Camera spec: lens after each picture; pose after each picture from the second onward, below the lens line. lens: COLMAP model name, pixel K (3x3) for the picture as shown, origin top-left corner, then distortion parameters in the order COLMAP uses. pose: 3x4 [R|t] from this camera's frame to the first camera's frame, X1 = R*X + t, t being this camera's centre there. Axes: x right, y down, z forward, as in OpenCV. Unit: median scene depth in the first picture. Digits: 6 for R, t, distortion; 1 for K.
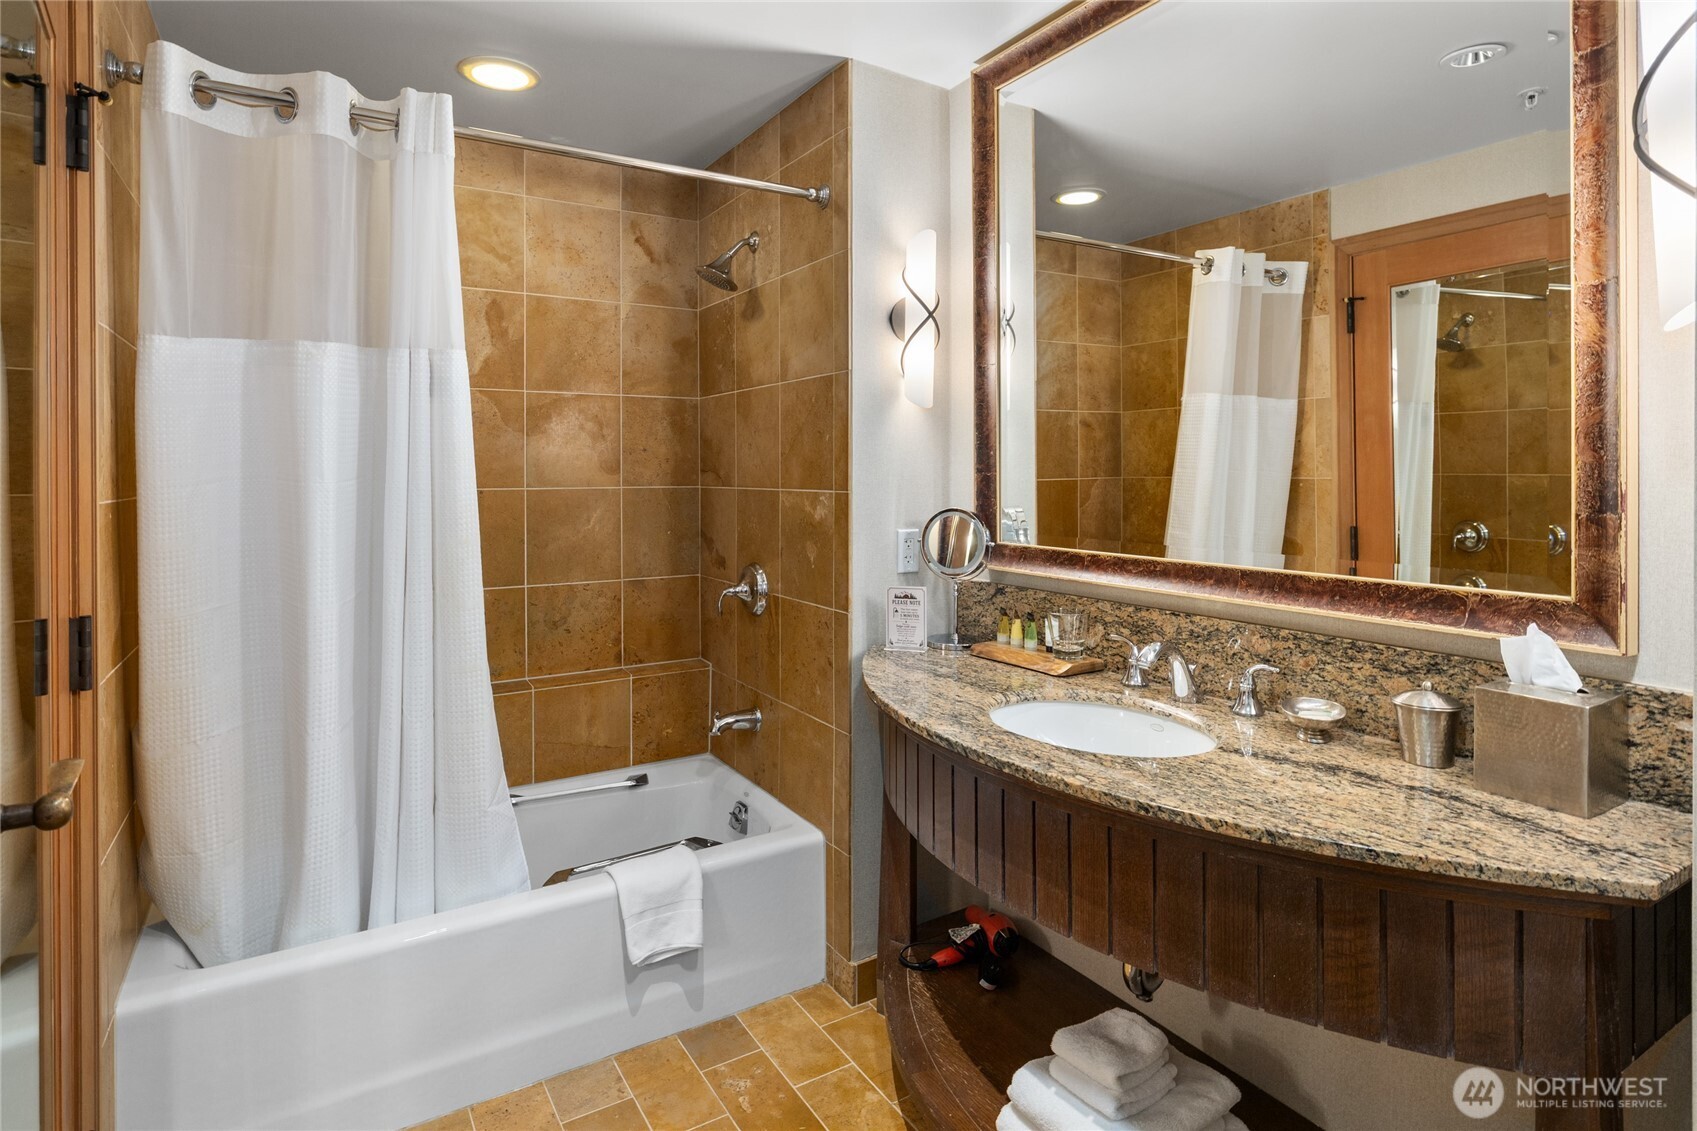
lens RADIAL K [[886.1, 0, 844.2], [0, 886.1, 495.9], [0, 0, 1]] dist [-0.000070, 0.000066]
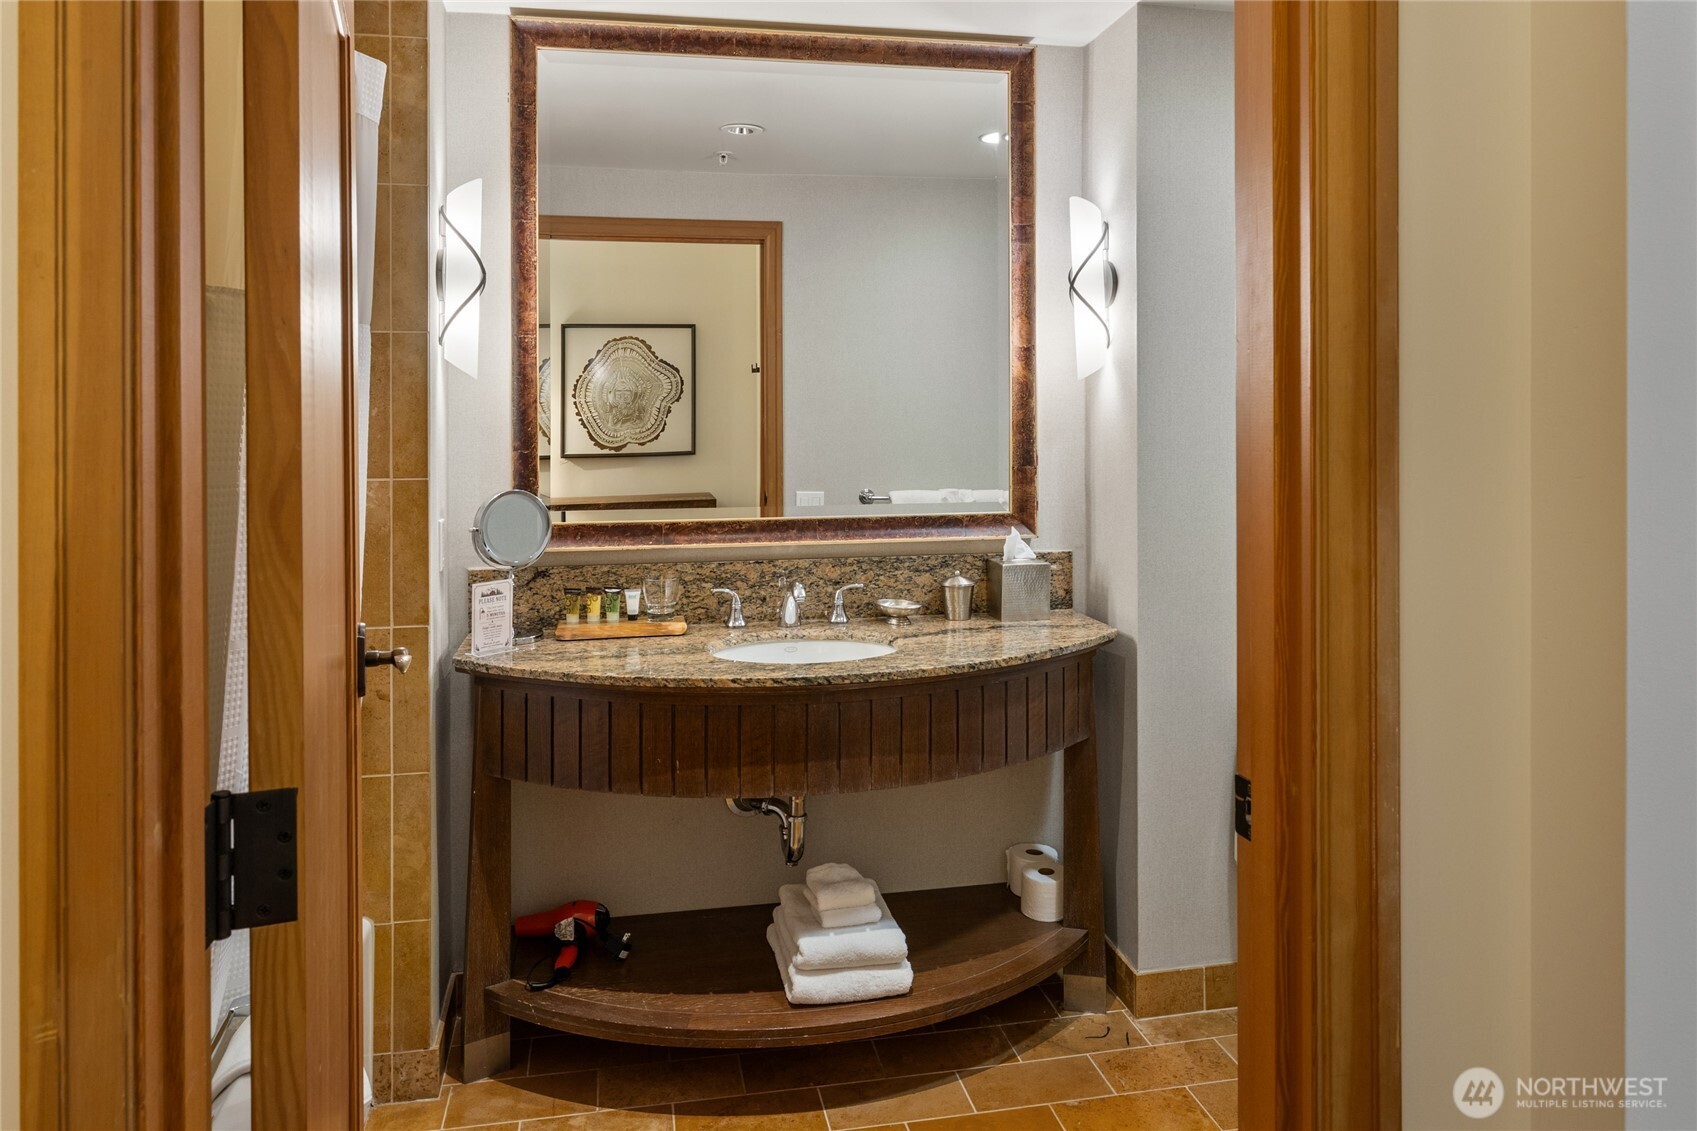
lens RADIAL K [[1100.1, 0, 842.6], [0, 1100.1, 477.5], [0, 0, 1]] dist [-0.004665, 0.001055]
pose [[0.355912, -0.052655, 0.933035, -1.207352], [0.030380, 0.998536, 0.044764, -0.059729], [-0.934026, 0.012413, 0.356990, 0.404378]]
